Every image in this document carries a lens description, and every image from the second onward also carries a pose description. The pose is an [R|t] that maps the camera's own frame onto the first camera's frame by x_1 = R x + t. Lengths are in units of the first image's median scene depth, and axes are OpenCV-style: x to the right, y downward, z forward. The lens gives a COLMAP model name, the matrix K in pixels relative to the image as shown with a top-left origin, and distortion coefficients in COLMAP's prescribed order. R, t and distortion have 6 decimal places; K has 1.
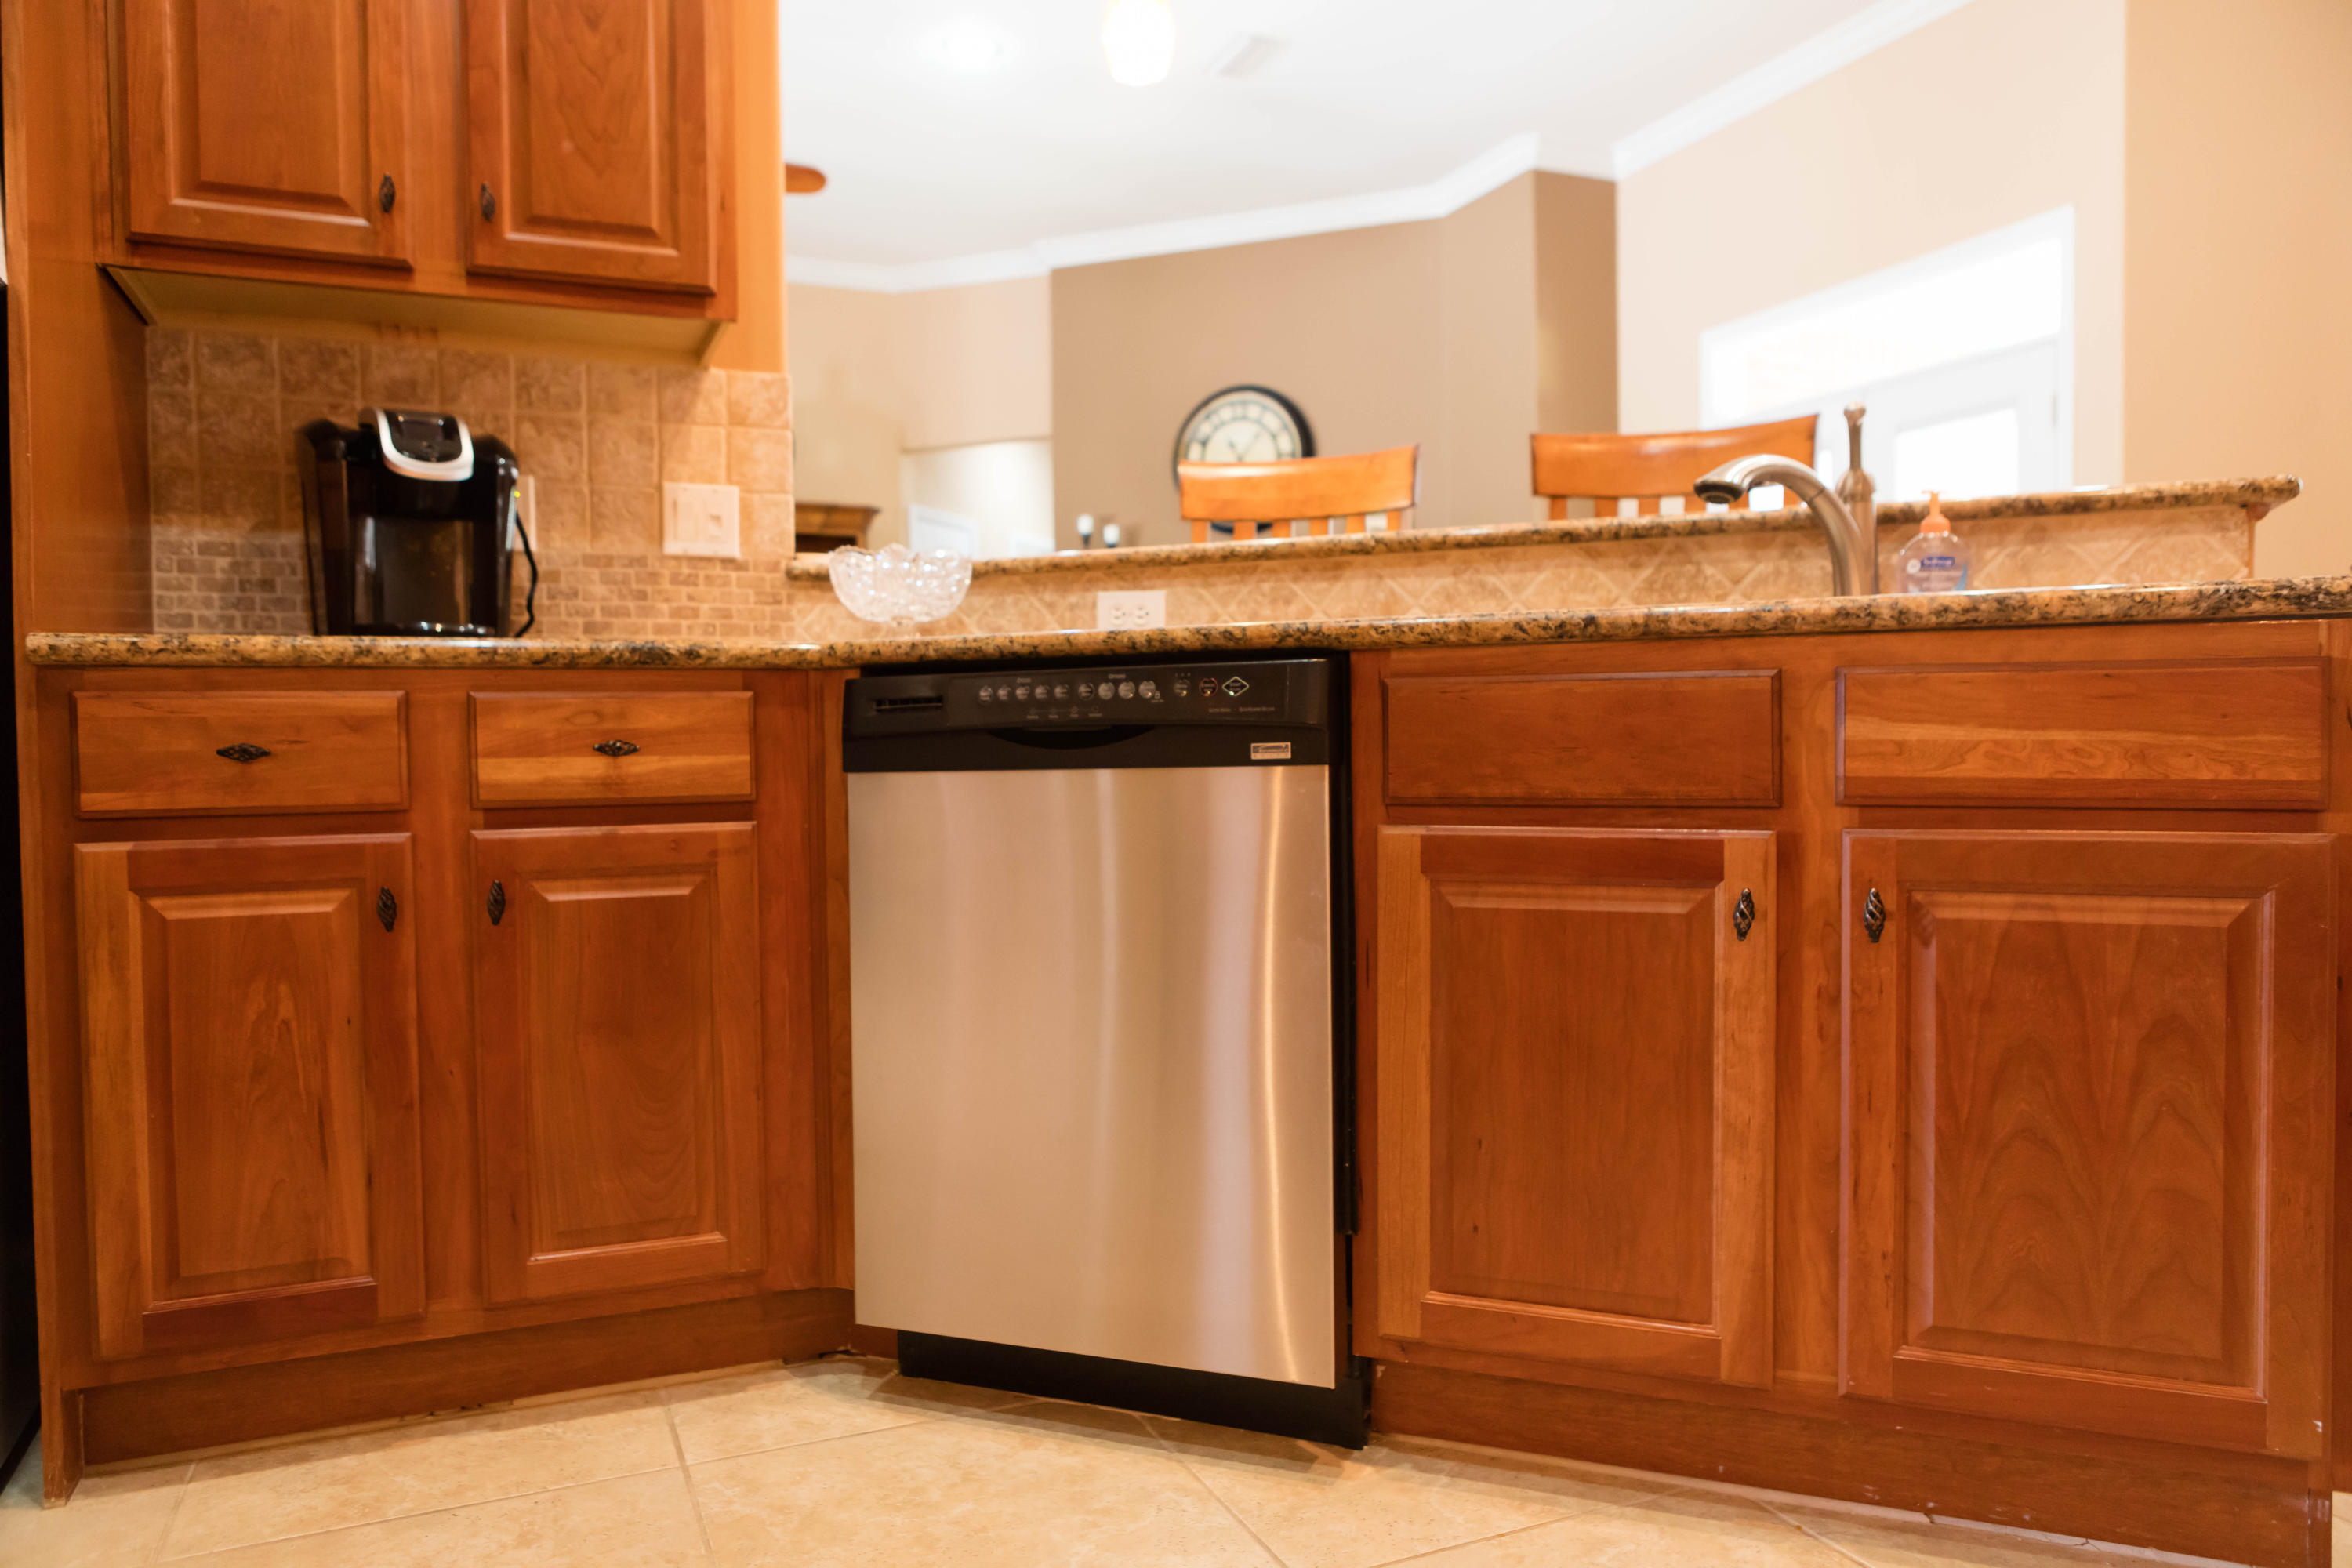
lens RADIAL K [[1582.8, 0, 1176.0], [0, 1582.8, 784.0], [0, 0, 1]] dist [-0.032223, 0.028672]
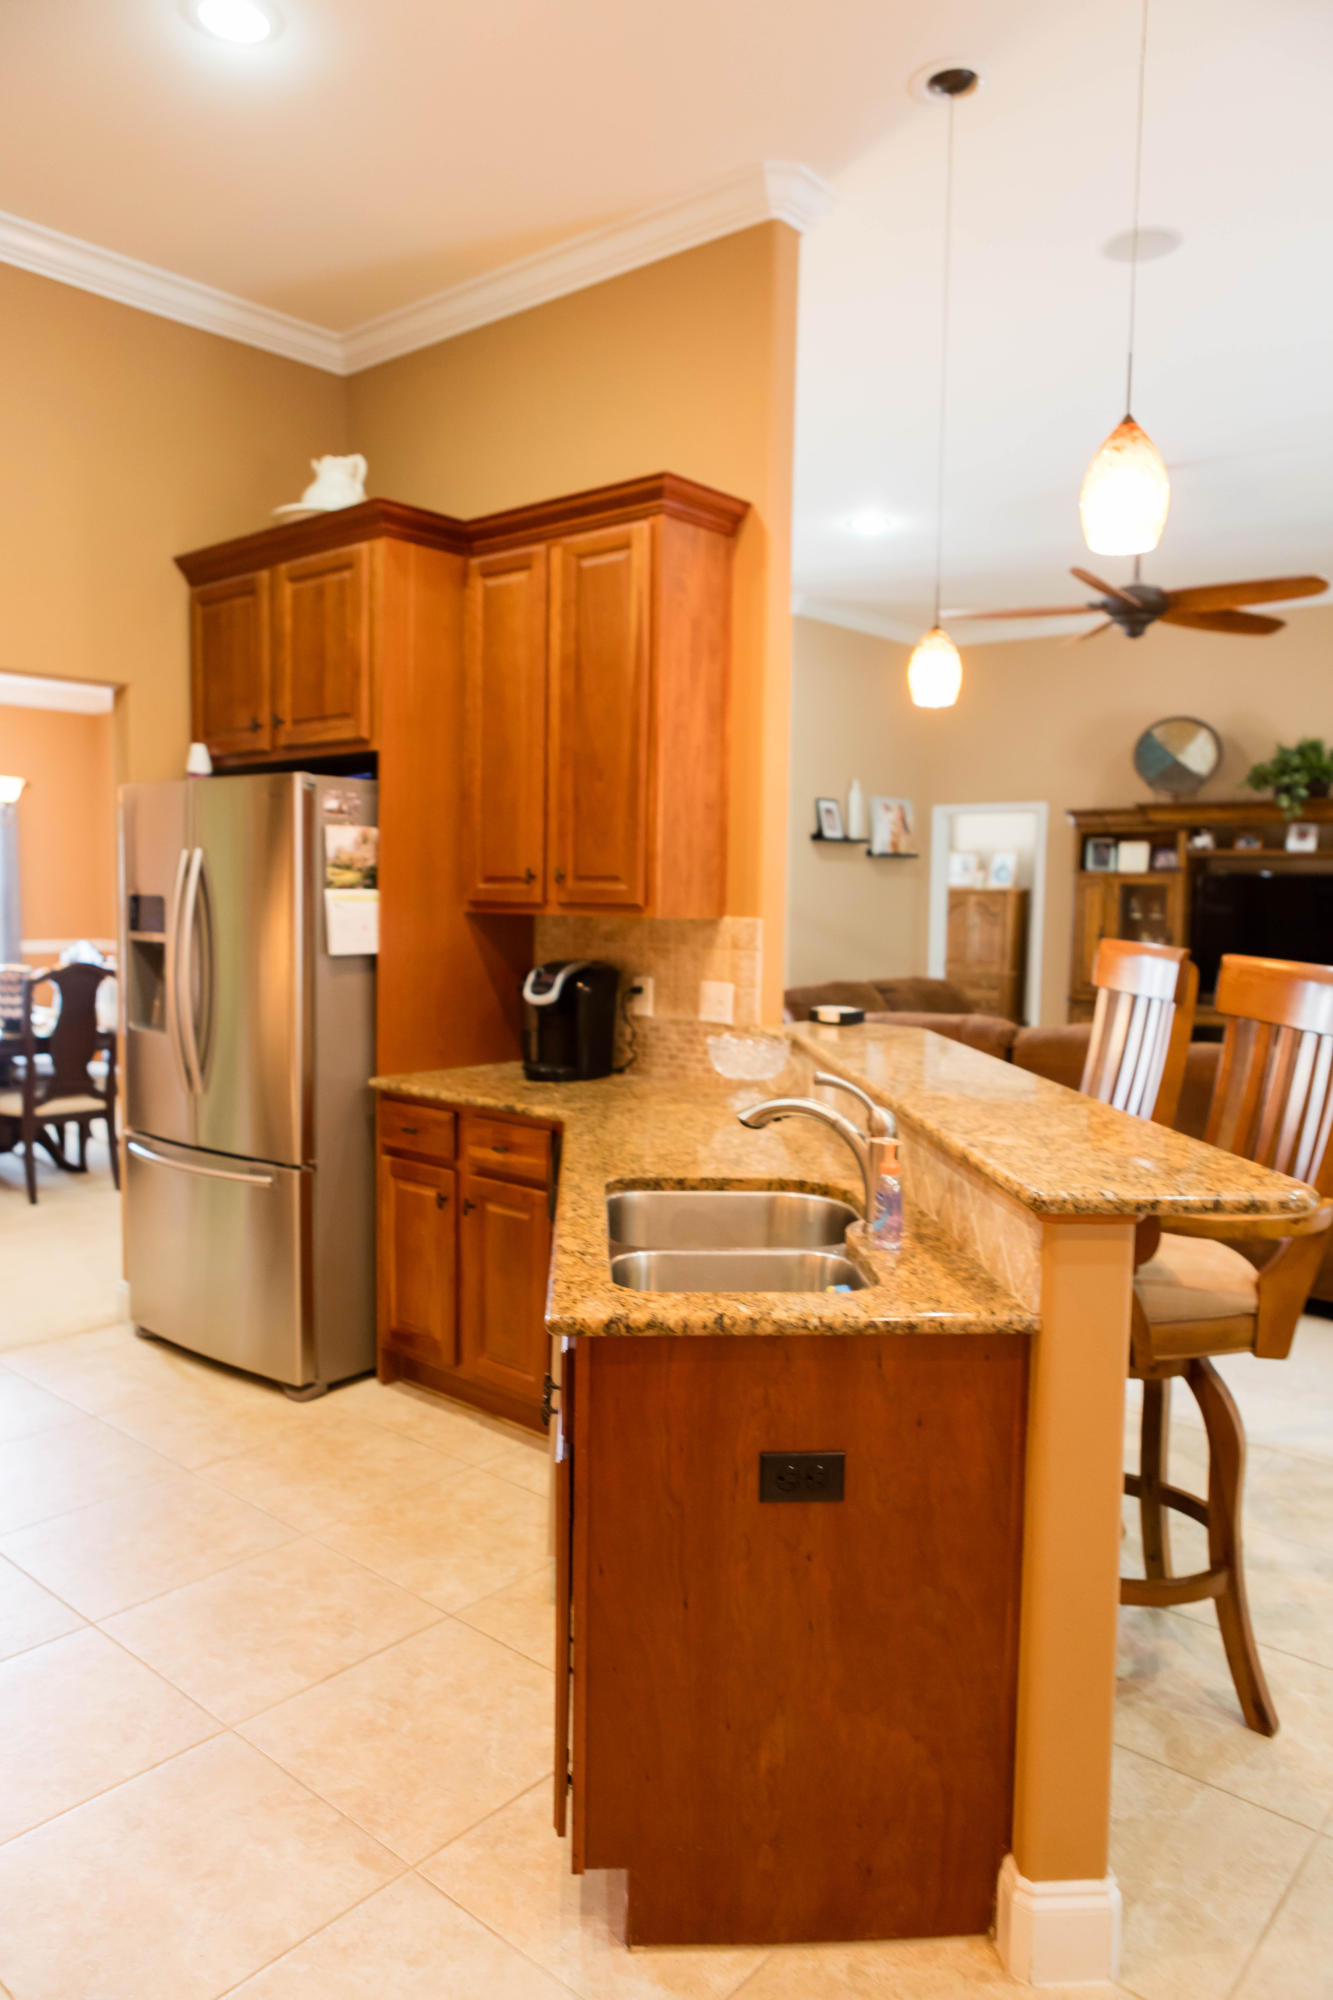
lens RADIAL K [[1346.0, 0, 666.5], [0, 1346.0, 1000.0], [0, 0, 1]] dist [-0.032223, 0.028672]
pose [[0.433707, 0.093285, -0.896212, 1.082383], [-0.040596, 0.995639, 0.083988, -0.304393], [0.900139, -0.000043, 0.435603, 0.283136]]
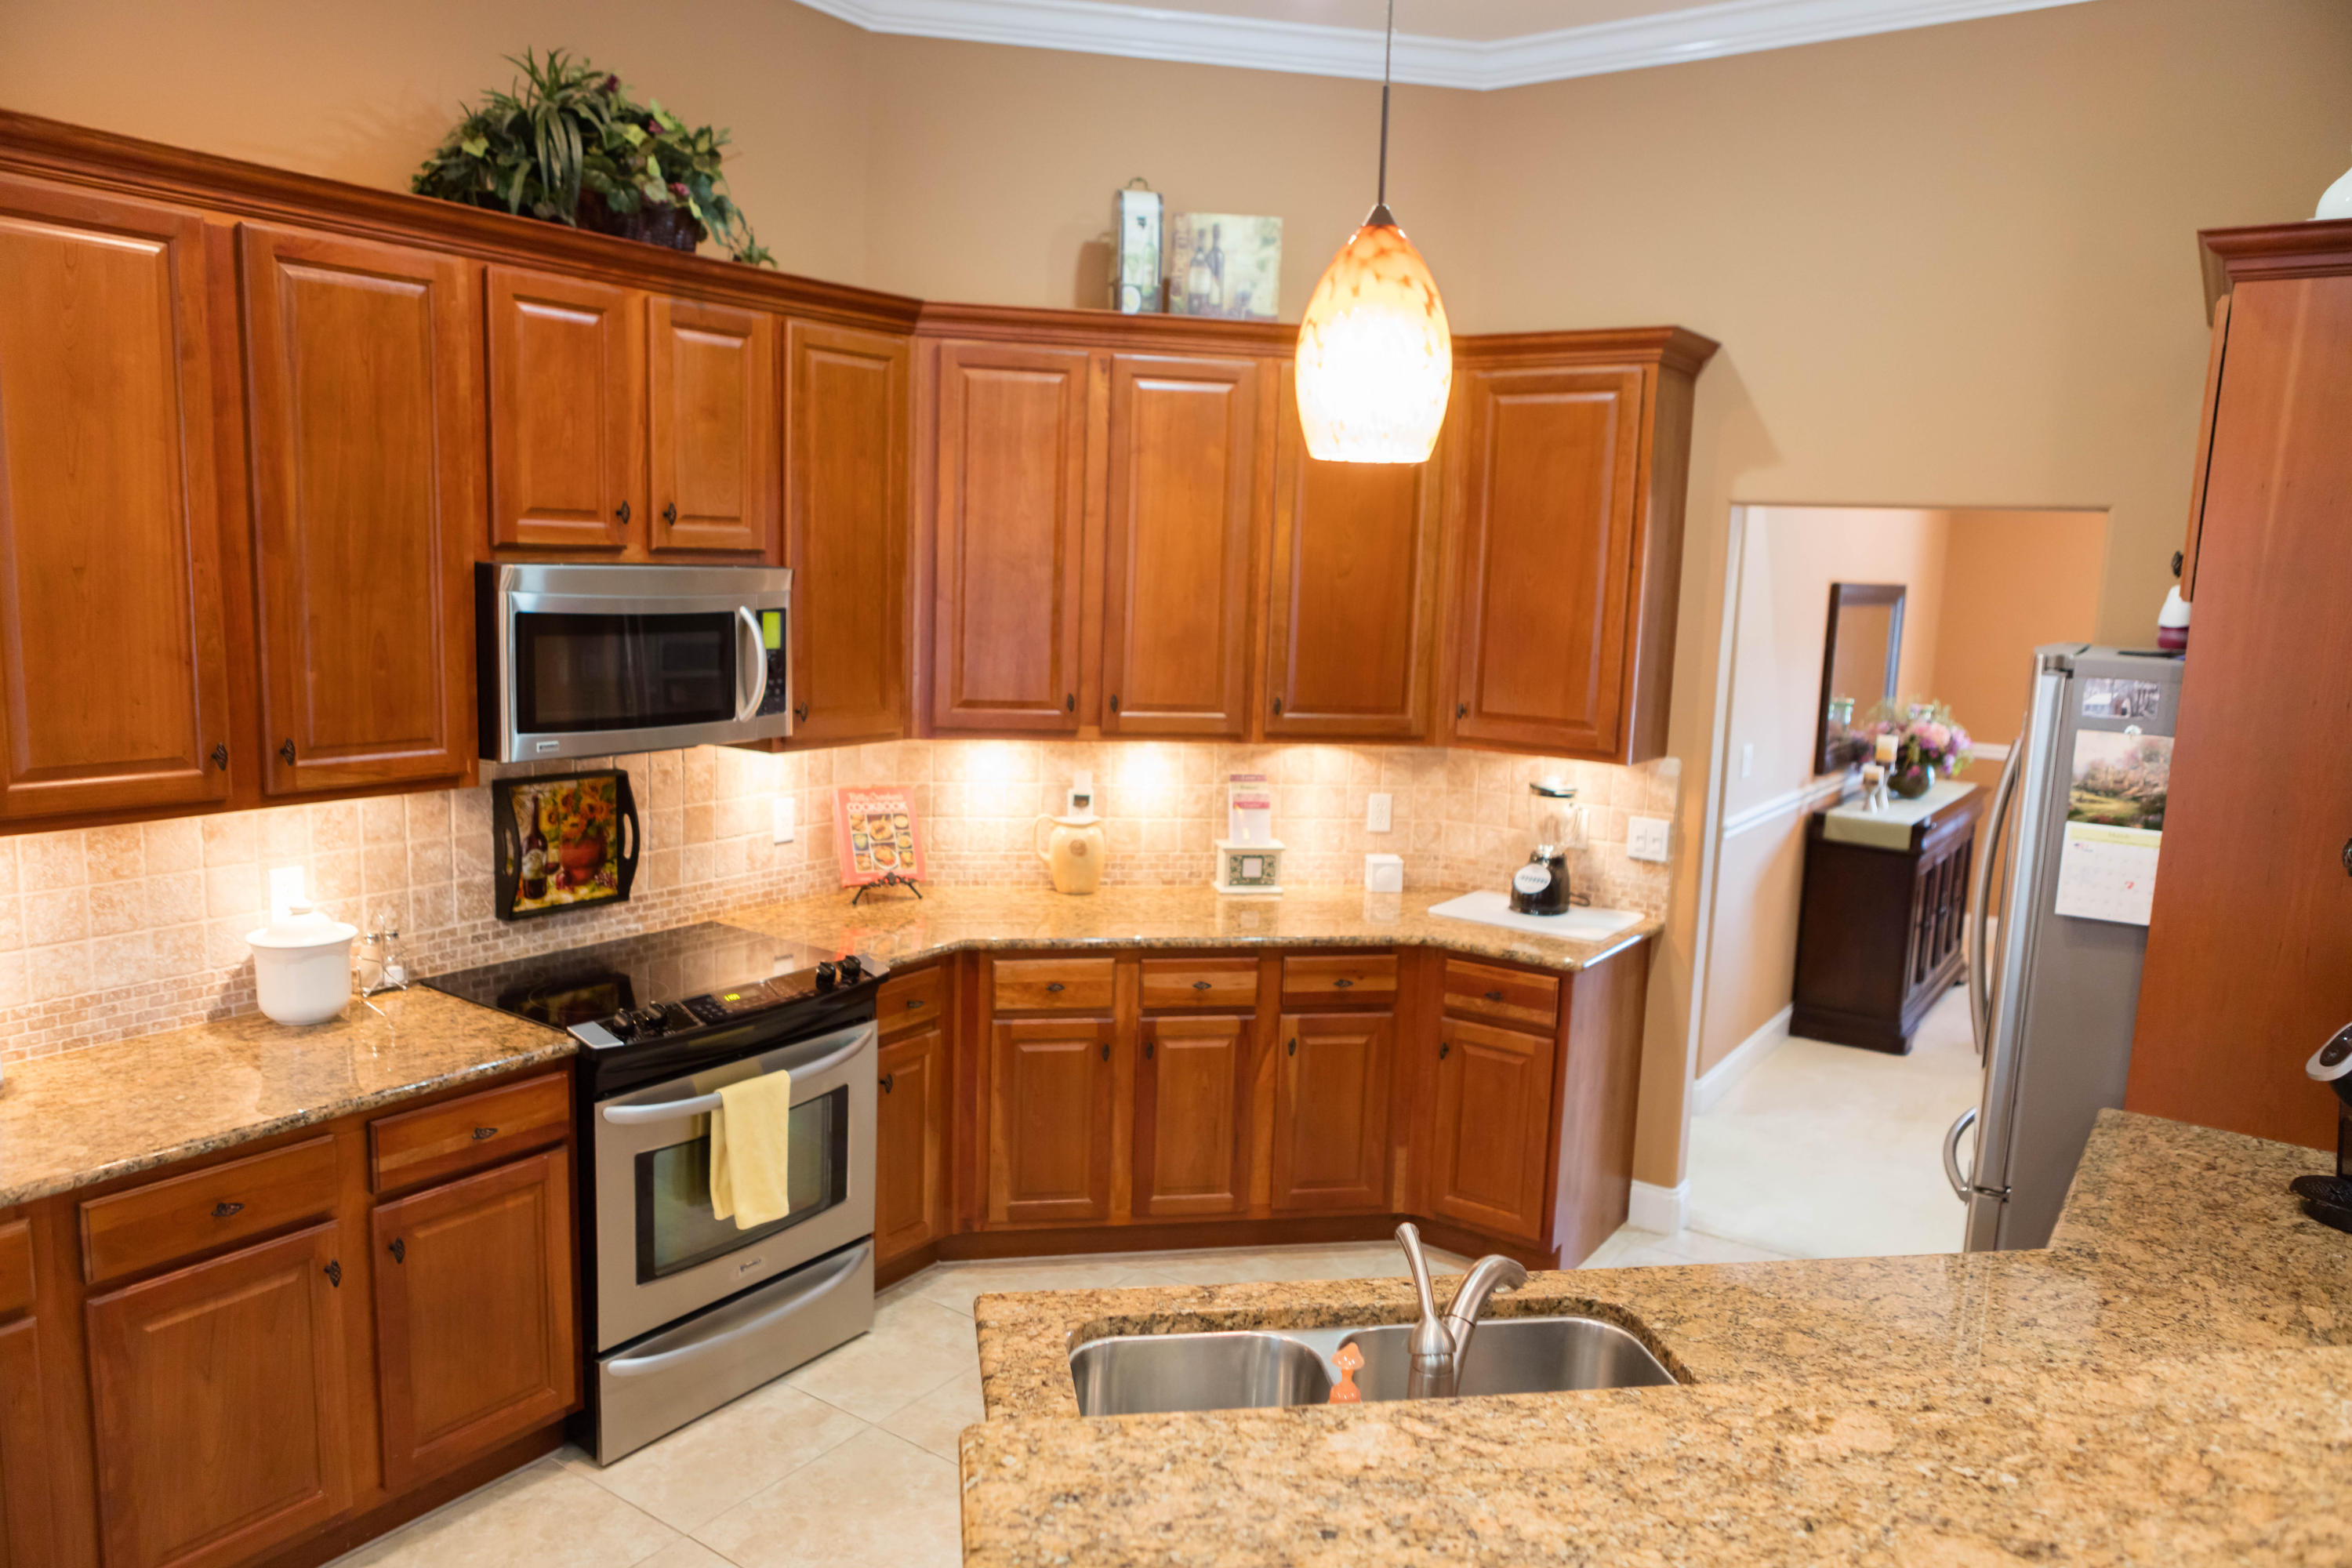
lens RADIAL K [[1582.8, 0, 1176.0], [0, 1582.8, 784.0], [0, 0, 1]] dist [-0.032223, 0.028672]
pose [[-0.849623, 0.057005, -0.524301, 0.777190], [-0.038687, 0.984726, 0.169758, -0.499158], [0.525970, 0.164513, -0.834441, 1.269473]]
